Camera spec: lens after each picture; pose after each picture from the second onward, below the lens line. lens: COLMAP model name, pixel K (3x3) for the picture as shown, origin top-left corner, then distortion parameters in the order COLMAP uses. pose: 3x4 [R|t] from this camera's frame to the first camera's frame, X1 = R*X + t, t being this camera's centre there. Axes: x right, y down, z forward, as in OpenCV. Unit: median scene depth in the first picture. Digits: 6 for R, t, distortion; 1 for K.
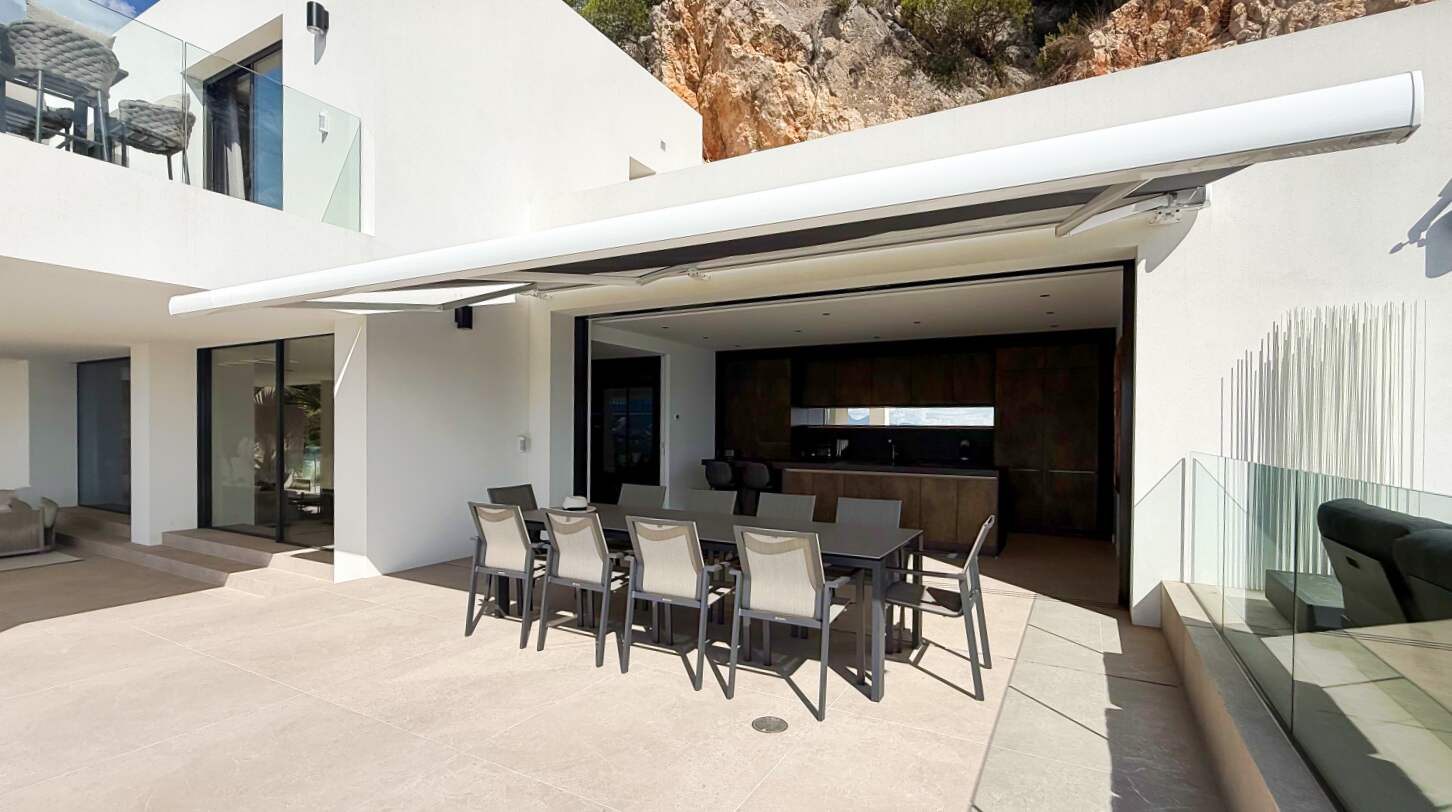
lens RADIAL K [[639.1, 0, 725.4], [0, 639.1, 427.1], [0, 0, 1]] dist [0.001595, 0.000272]
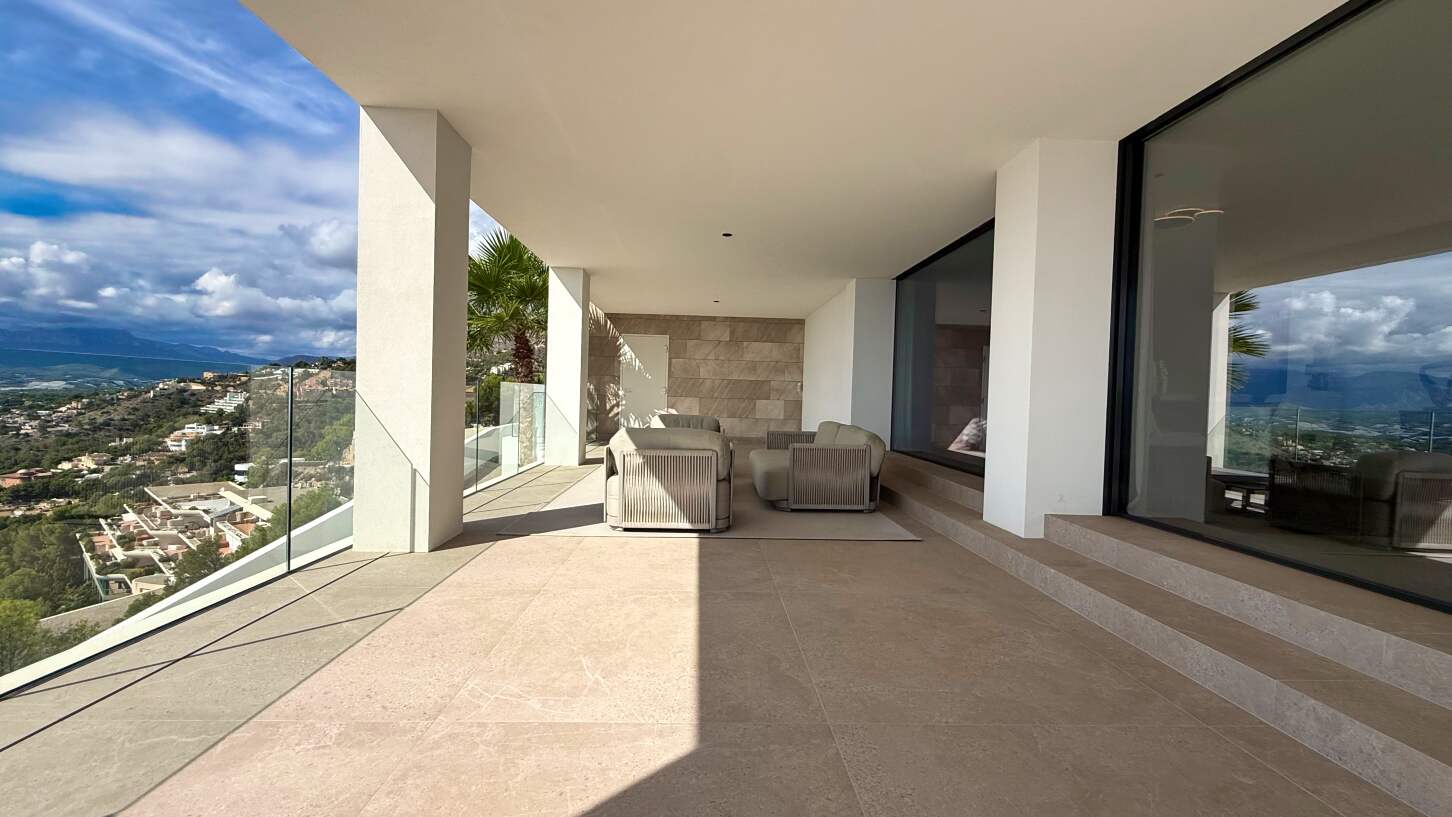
lens RADIAL K [[585.3, 0, 724.7], [0, 585.3, 405.4], [0, 0, 1]] dist [0.000706, 0.000289]
pose [[0.523748, 0.023428, -0.851551, -0.678085], [-0.023989, 0.999631, 0.012748, 0.086548], [0.851535, 0.013751, 0.524117, 0.596627]]
